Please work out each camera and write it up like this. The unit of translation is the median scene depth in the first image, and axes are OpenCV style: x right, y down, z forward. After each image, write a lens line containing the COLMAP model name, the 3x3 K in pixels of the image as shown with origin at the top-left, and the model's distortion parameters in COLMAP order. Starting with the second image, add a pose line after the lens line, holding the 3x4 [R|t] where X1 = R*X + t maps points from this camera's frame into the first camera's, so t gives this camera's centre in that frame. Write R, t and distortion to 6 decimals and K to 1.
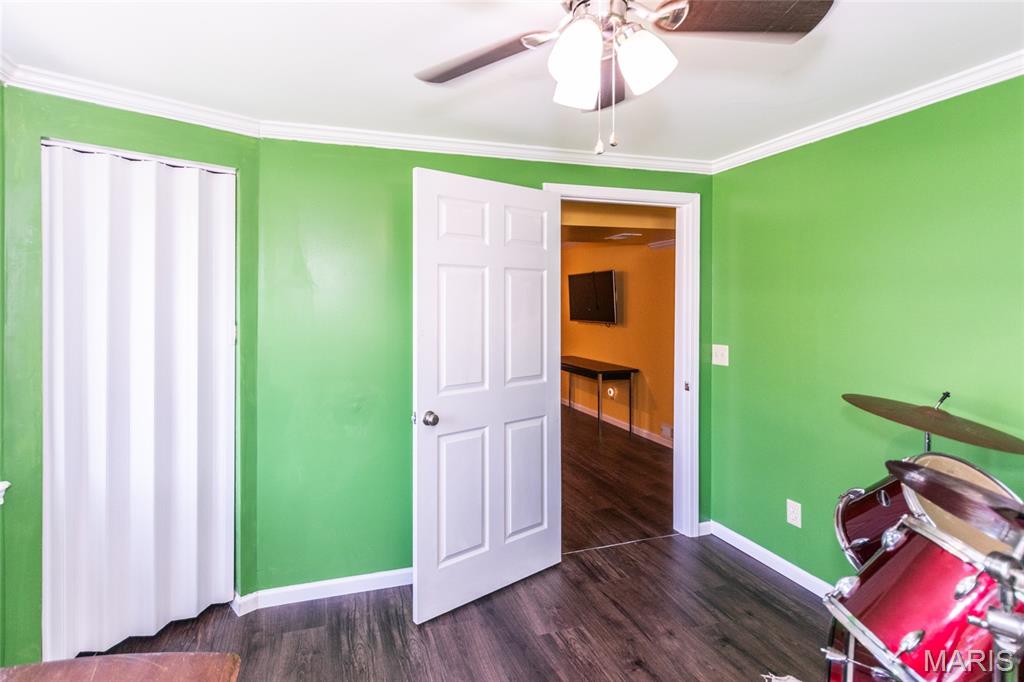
lens RADIAL K [[488.1, 0, 520.0], [0, 488.1, 320.1], [0, 0, 1]] dist [-0.001158, 0.000098]
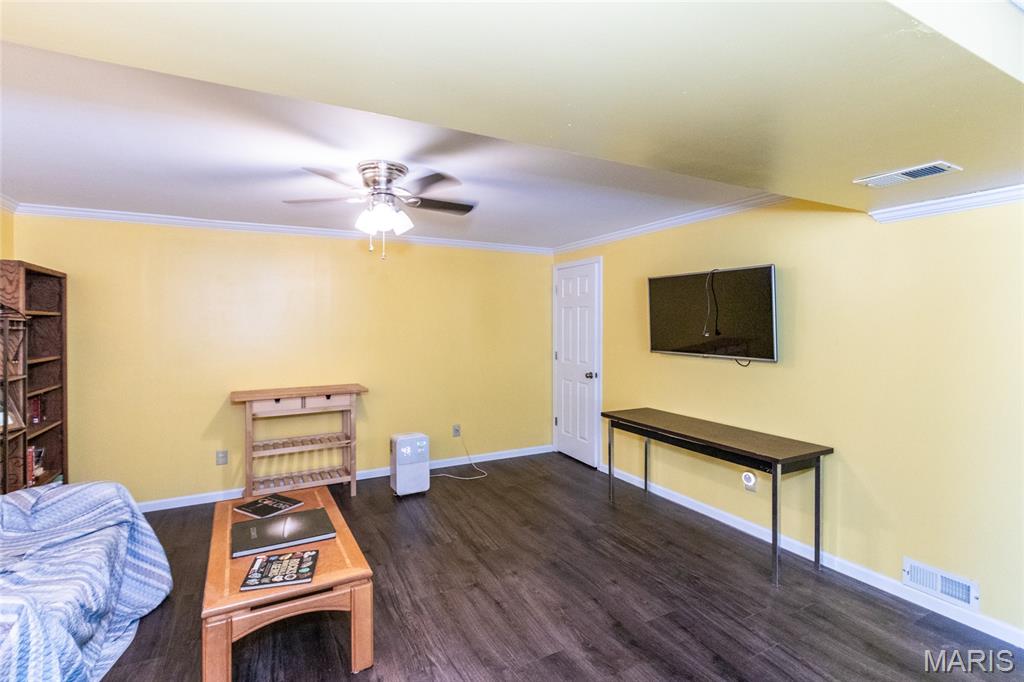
lens RADIAL K [[488.1, 0, 520.0], [0, 488.1, 320.1], [0, 0, 1]] dist [-0.001158, 0.000098]
pose [[0.988494, 0.019936, 0.149944, -0.168164], [-0.014413, 0.999180, -0.037831, -0.014457], [-0.150575, 0.035234, 0.987970, 0.460329]]
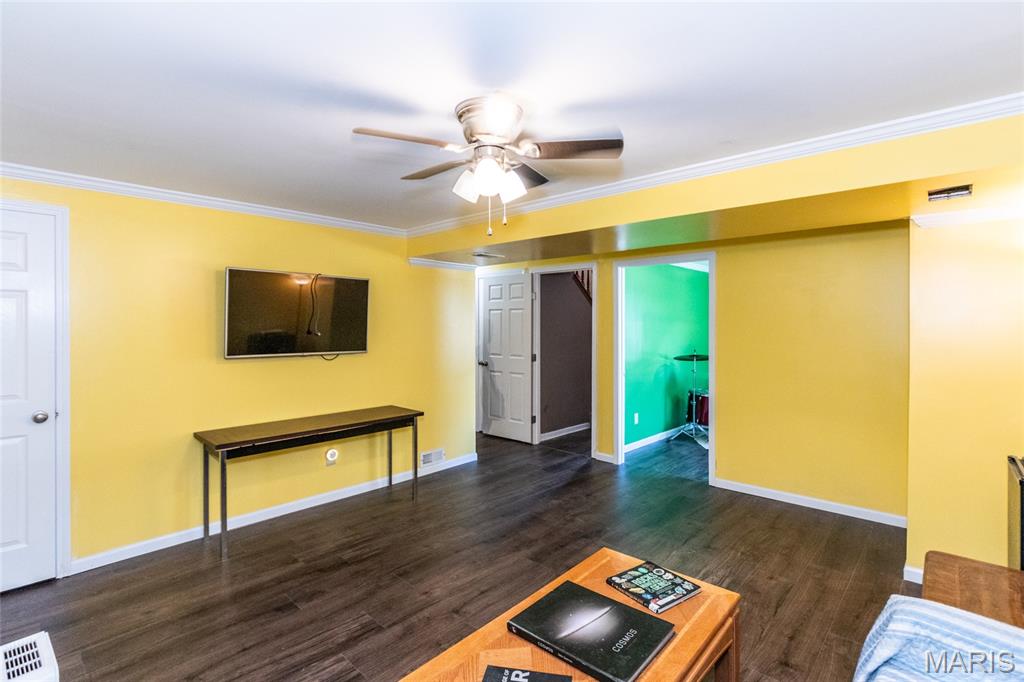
lens RADIAL K [[488.1, 0, 520.0], [0, 488.1, 320.1], [0, 0, 1]] dist [-0.001158, 0.000098]
pose [[-0.470869, 0.026679, 0.881800, -0.534063], [0.034461, 0.999336, -0.011834, -0.023739], [-0.881530, 0.024815, -0.471476, 1.070304]]
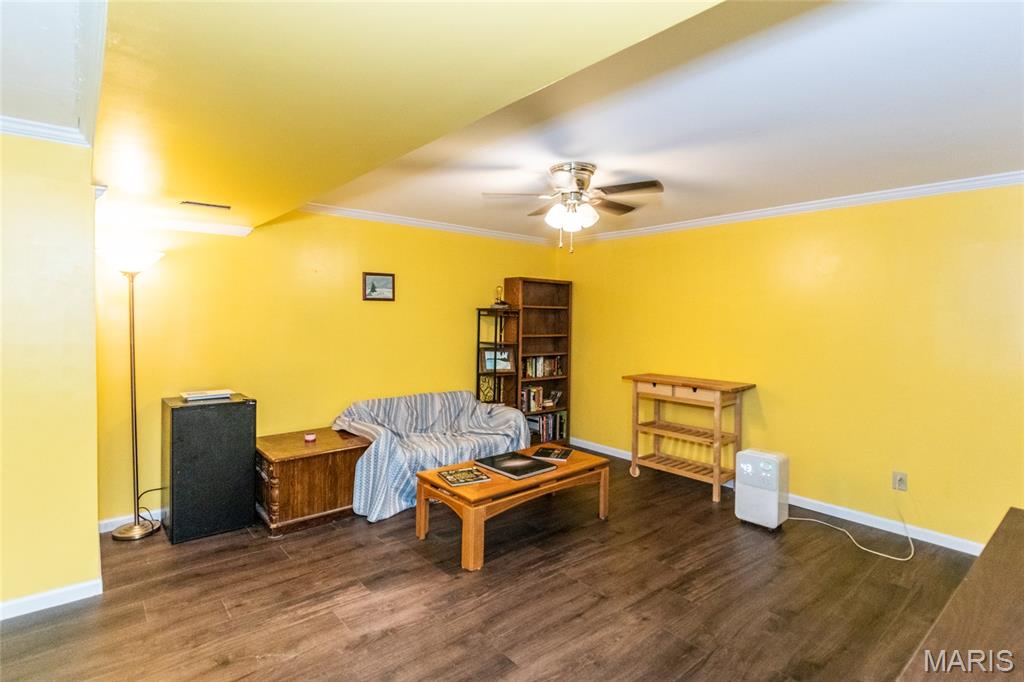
lens RADIAL K [[521.1, 0, 496.6], [0, 521.1, 317.9], [0, 0, 1]] dist [-0.000975, -0.000281]
pose [[0.315683, 0.027709, -0.948460, 0.253411], [-0.045319, 0.998873, 0.014098, -0.024446], [0.947782, 0.038533, 0.316583, 0.690764]]
